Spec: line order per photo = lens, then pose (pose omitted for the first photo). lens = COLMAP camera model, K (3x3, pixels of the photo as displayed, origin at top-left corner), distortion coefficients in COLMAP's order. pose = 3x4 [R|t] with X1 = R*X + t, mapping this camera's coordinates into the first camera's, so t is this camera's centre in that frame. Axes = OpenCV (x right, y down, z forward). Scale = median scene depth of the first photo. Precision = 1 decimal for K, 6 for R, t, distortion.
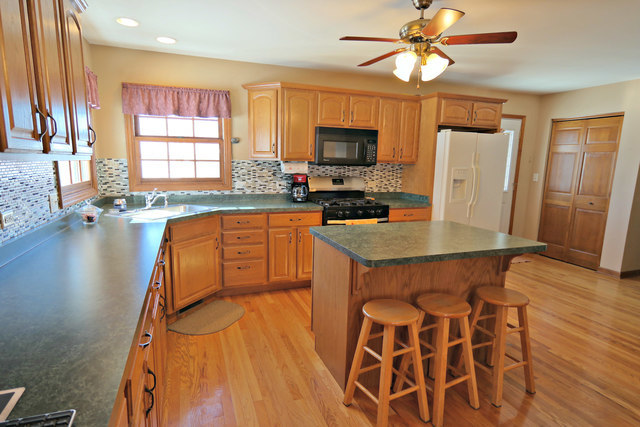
lens RADIAL K [[349.2, 0, 319.4], [0, 349.2, 215.5], [0, 0, 1]] dist [0.017636, 0.001466]
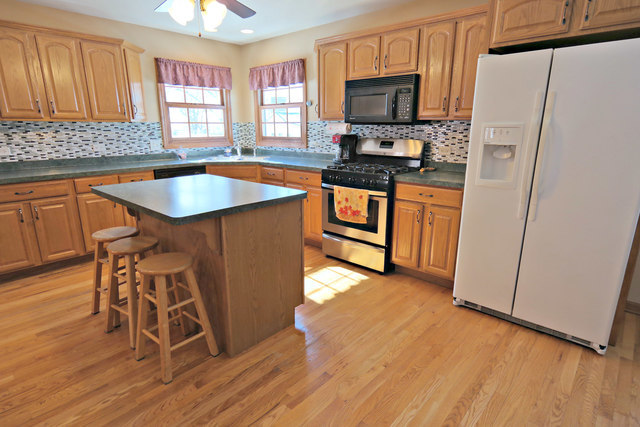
lens RADIAL K [[349.2, 0, 321.2], [0, 349.2, 215.2], [0, 0, 1]] dist [0.017636, 0.001466]
pose [[0.463100, 0.203675, -0.862586, 0.797210], [-0.131453, 0.978257, 0.160414, -0.049126], [0.876504, 0.039101, 0.479805, 0.505727]]
